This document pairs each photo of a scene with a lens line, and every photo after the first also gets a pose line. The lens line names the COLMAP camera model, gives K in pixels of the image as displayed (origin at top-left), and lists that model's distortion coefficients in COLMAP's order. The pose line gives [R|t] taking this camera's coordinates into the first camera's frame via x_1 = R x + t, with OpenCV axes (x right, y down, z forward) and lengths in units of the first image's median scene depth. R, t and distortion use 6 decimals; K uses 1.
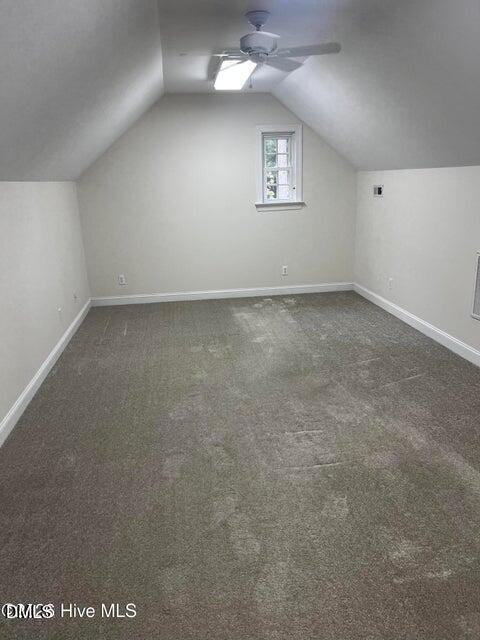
lens RADIAL K [[482.4, 0, 241.2], [0, 482.4, 319.0], [0, 0, 1]] dist [0.009308, -0.016308]
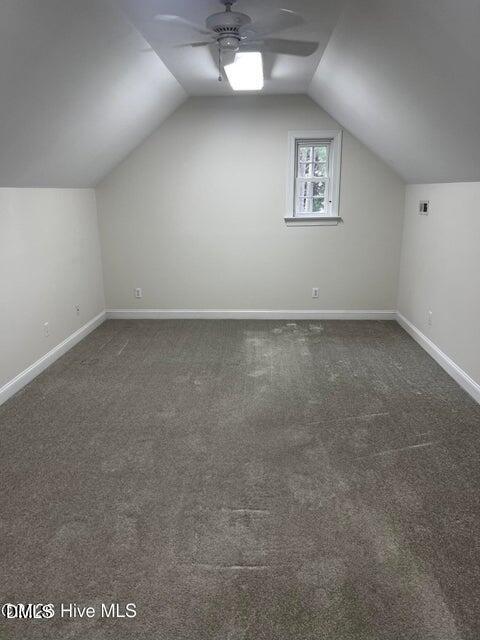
lens RADIAL K [[482.4, 0, 238.8], [0, 482.4, 320.8], [0, 0, 1]] dist [0.009308, -0.016308]
pose [[0.982874, 0.069995, -0.170469, 0.135133], [-0.072333, 0.997352, -0.007541, -0.040388], [0.169490, 0.019743, 0.985334, 0.122756]]
